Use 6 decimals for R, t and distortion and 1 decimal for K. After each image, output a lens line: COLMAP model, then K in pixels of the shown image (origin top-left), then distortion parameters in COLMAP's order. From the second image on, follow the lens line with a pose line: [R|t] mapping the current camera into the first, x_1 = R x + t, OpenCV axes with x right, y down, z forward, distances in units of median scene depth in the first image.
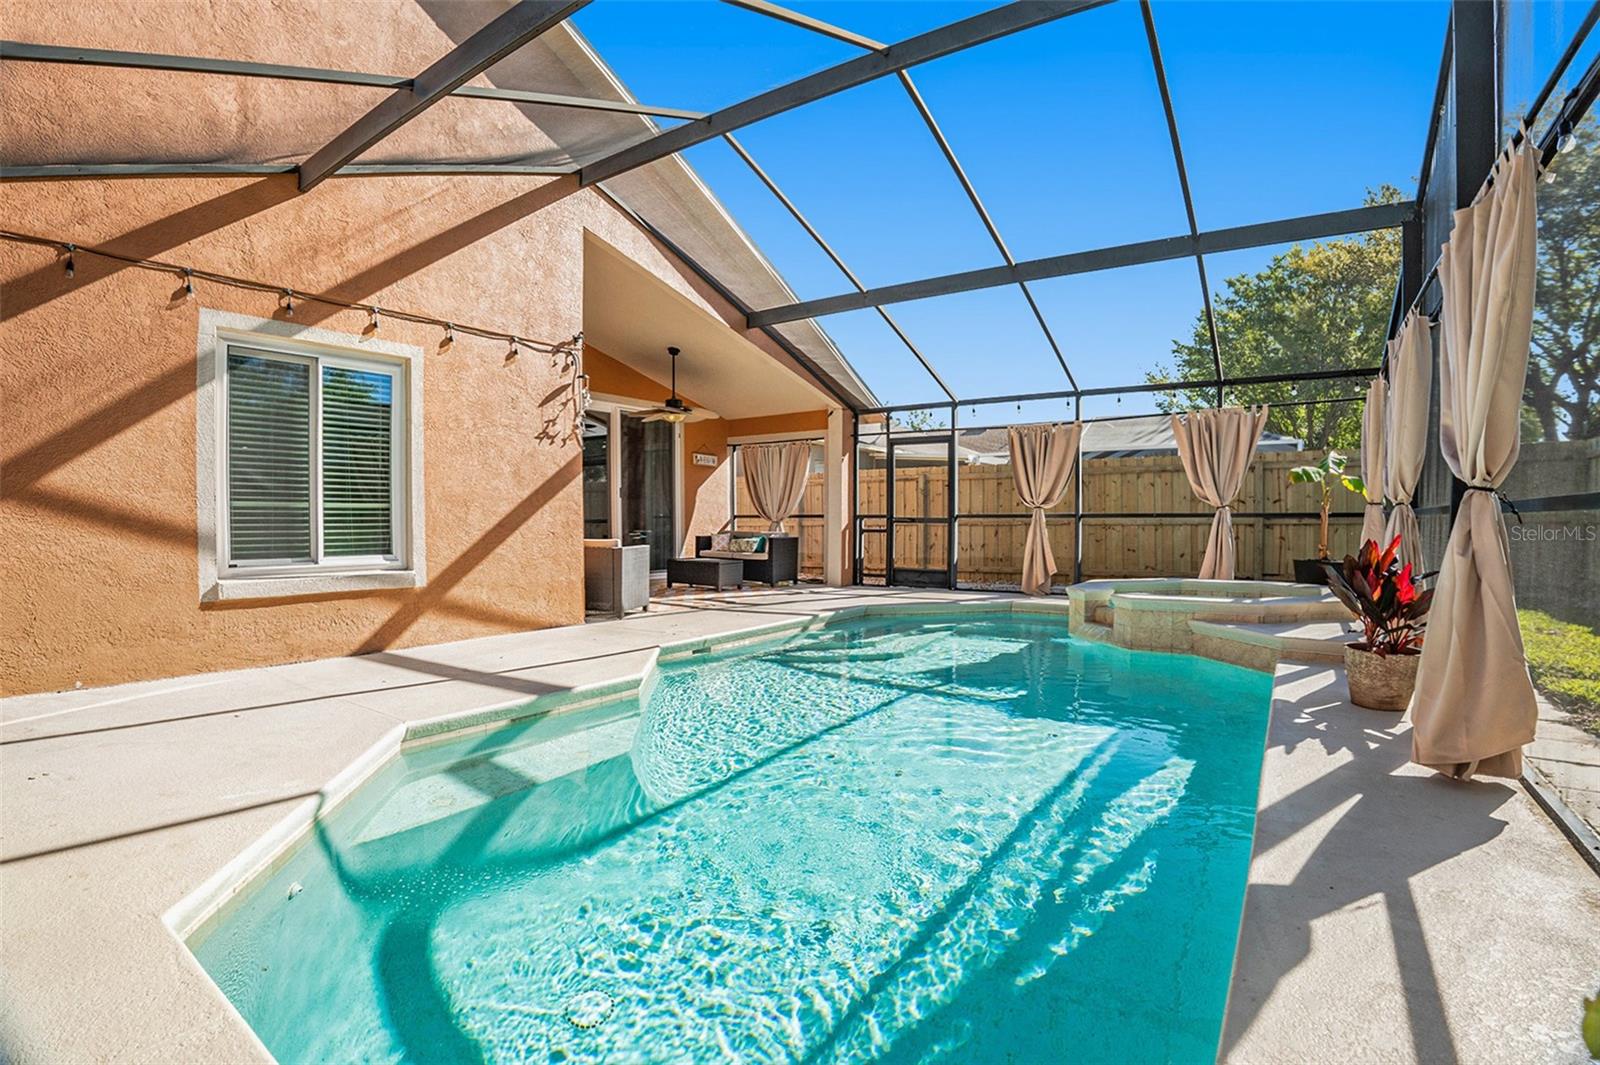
lens RADIAL K [[772.3, 0, 796.9], [0, 772.3, 537.9], [0, 0, 1]] dist [-0.084944, 0.014278]
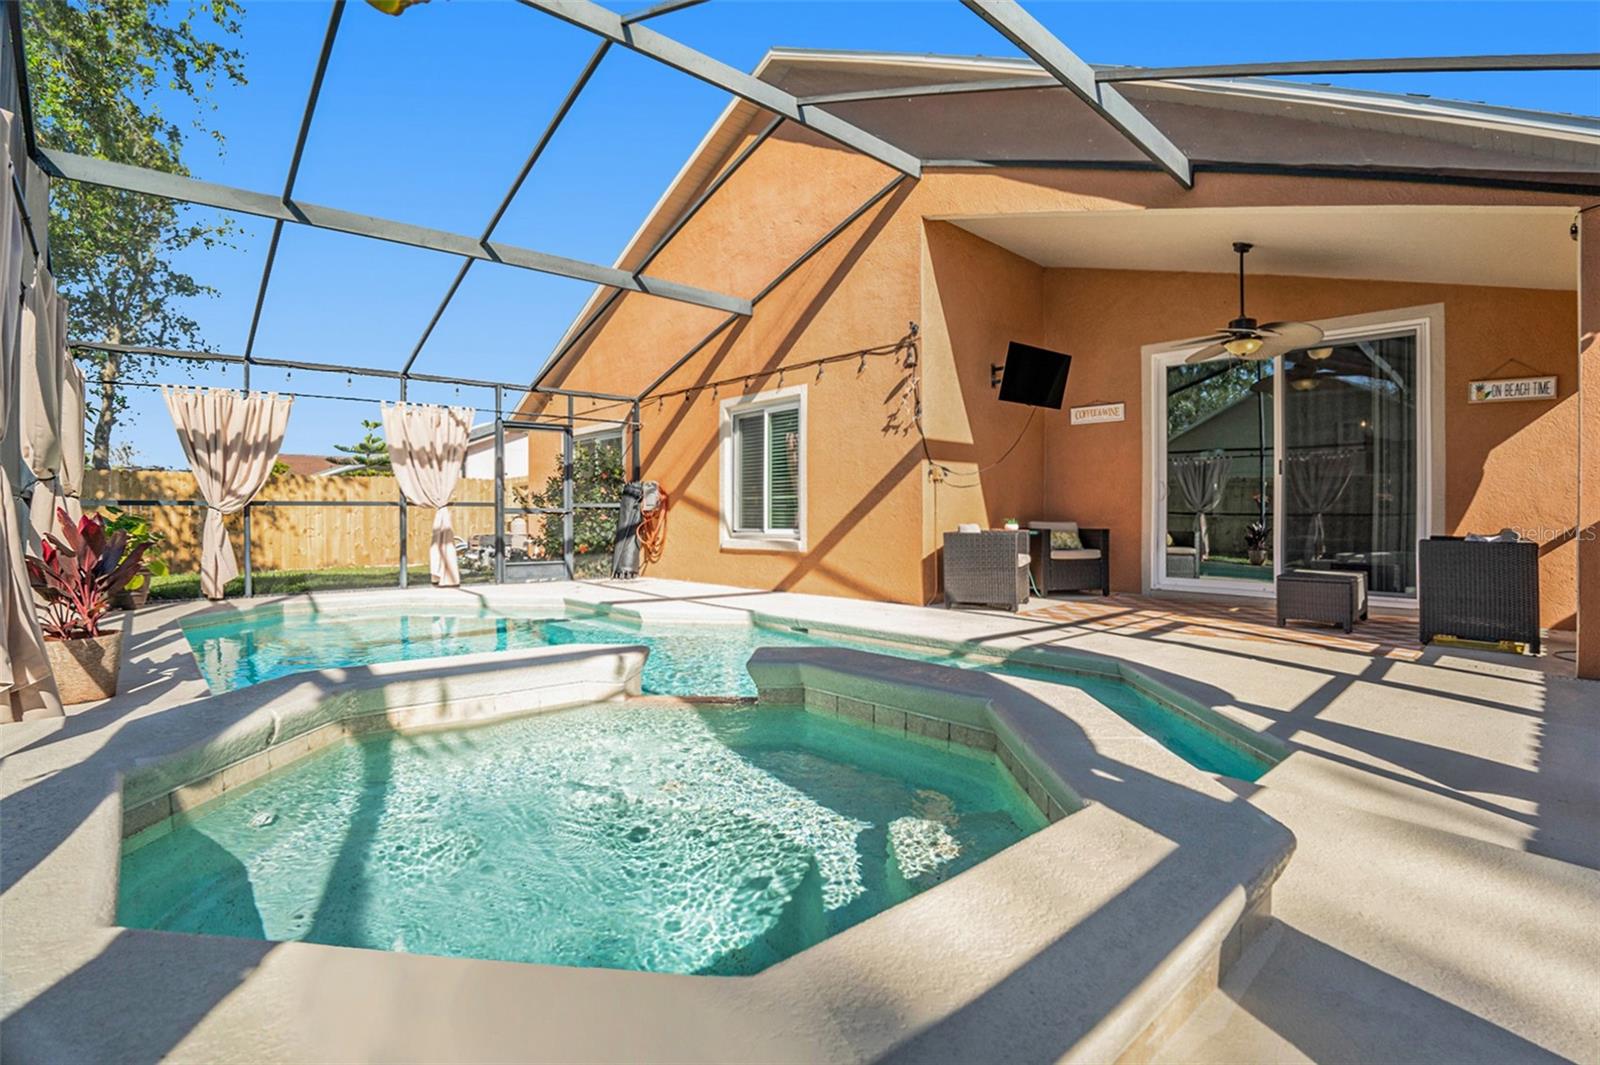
lens RADIAL K [[749.3, 0, 784.8], [0, 749.3, 521.4], [0, 0, 1]] dist [-0.084084, 0.018009]
pose [[-0.241087, -0.009156, -0.970460, 0.912357], [-0.039308, 0.999227, 0.000338, 0.007666], [0.969707, 0.038228, -0.241261, 1.355439]]
